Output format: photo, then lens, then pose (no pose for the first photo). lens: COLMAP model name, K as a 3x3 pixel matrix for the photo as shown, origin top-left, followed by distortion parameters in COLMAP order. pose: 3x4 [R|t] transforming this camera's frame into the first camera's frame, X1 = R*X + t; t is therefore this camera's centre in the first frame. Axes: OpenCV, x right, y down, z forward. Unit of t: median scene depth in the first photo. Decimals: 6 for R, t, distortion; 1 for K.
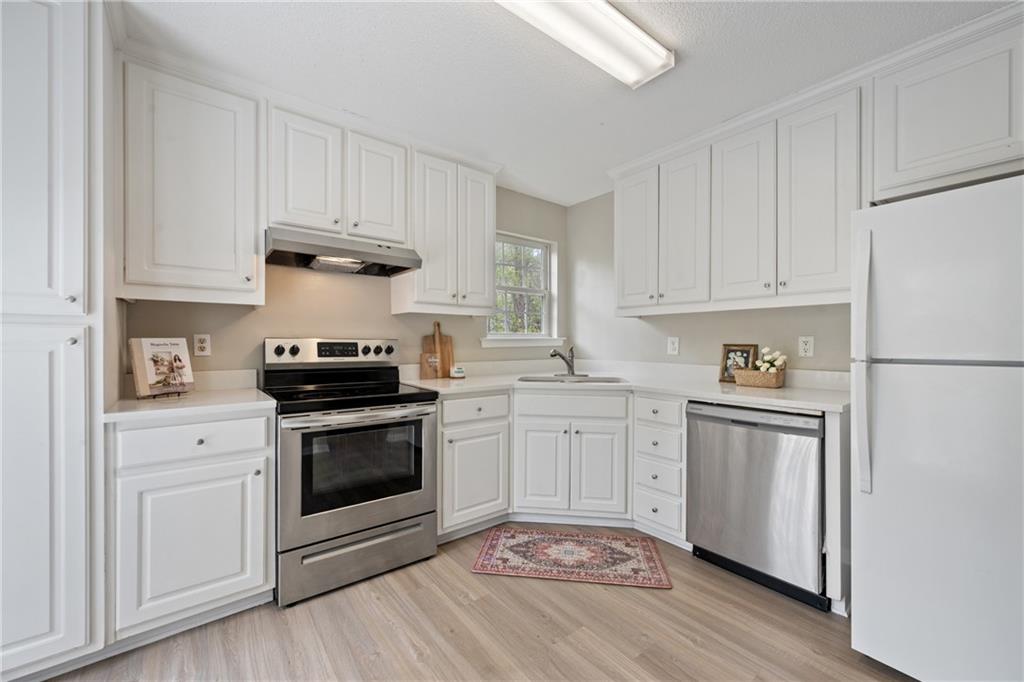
lens RADIAL K [[405.0, 0, 512.4], [0, 405.0, 339.5], [0, 0, 1]] dist [0.000221, 0.000300]
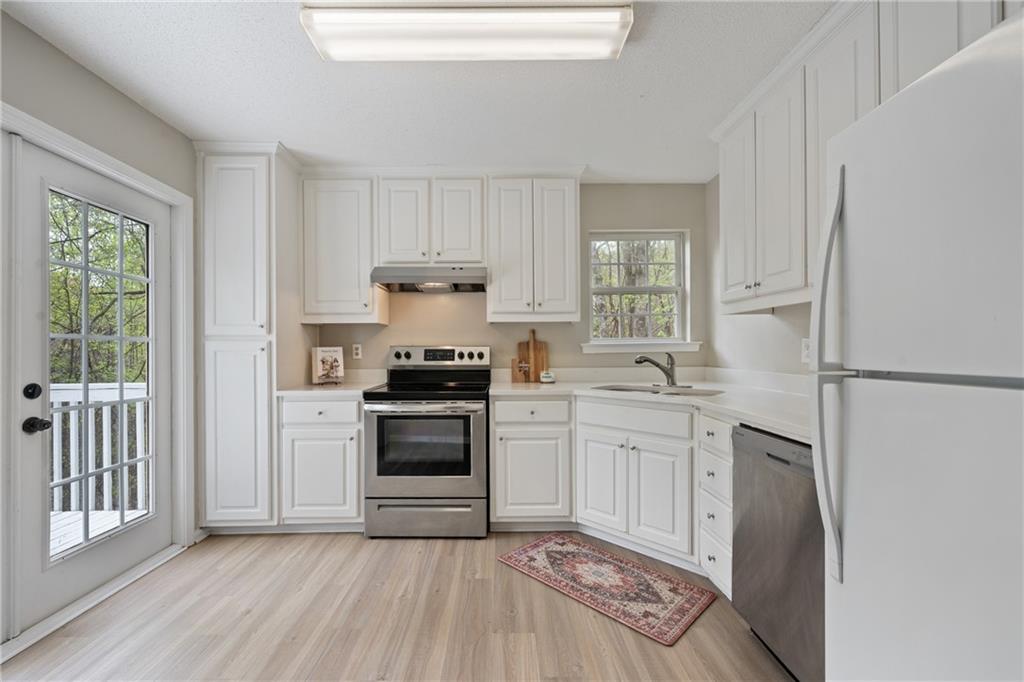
lens RADIAL K [[426.3, 0, 506.5], [0, 426.3, 345.5], [0, 0, 1]] dist [0.003372, 0.000095]
pose [[0.789216, -0.011641, -0.614006, 0.571259], [0.011366, 0.999926, -0.004349, 0.004251], [0.614011, -0.003546, 0.789289, 0.098676]]
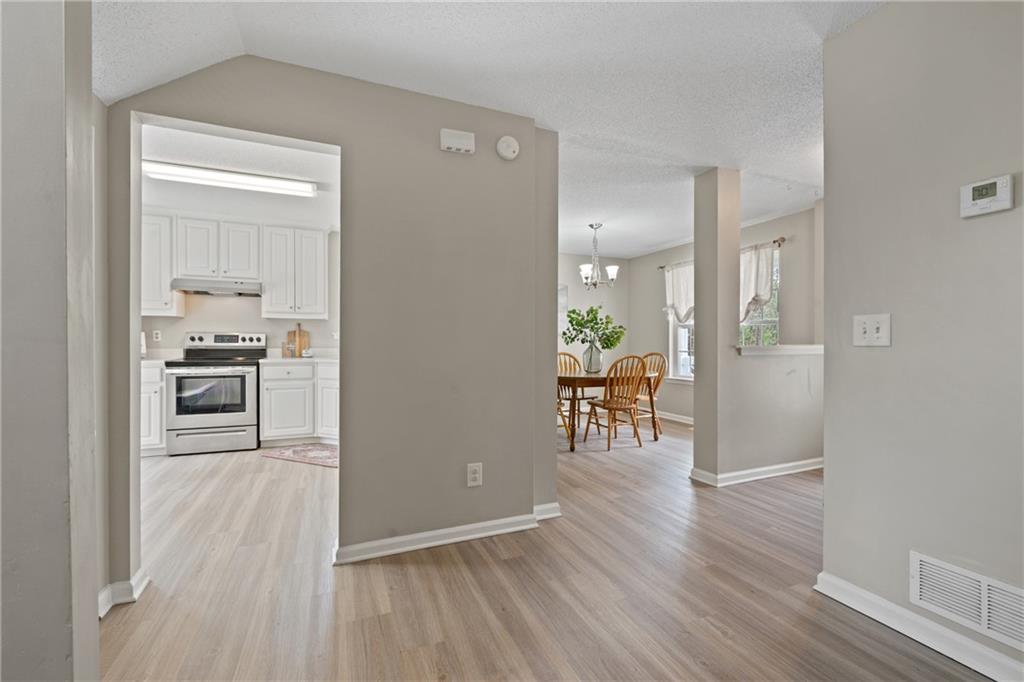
lens RADIAL K [[427.2, 0, 513.9], [0, 427.2, 343.2], [0, 0, 1]] dist [-0.003781, 0.000337]
pose [[0.963803, 0.005299, -0.266562, 1.425525], [-0.001488, 0.999894, 0.014497, 0.015732], [0.266611, -0.013576, 0.963709, -0.548712]]
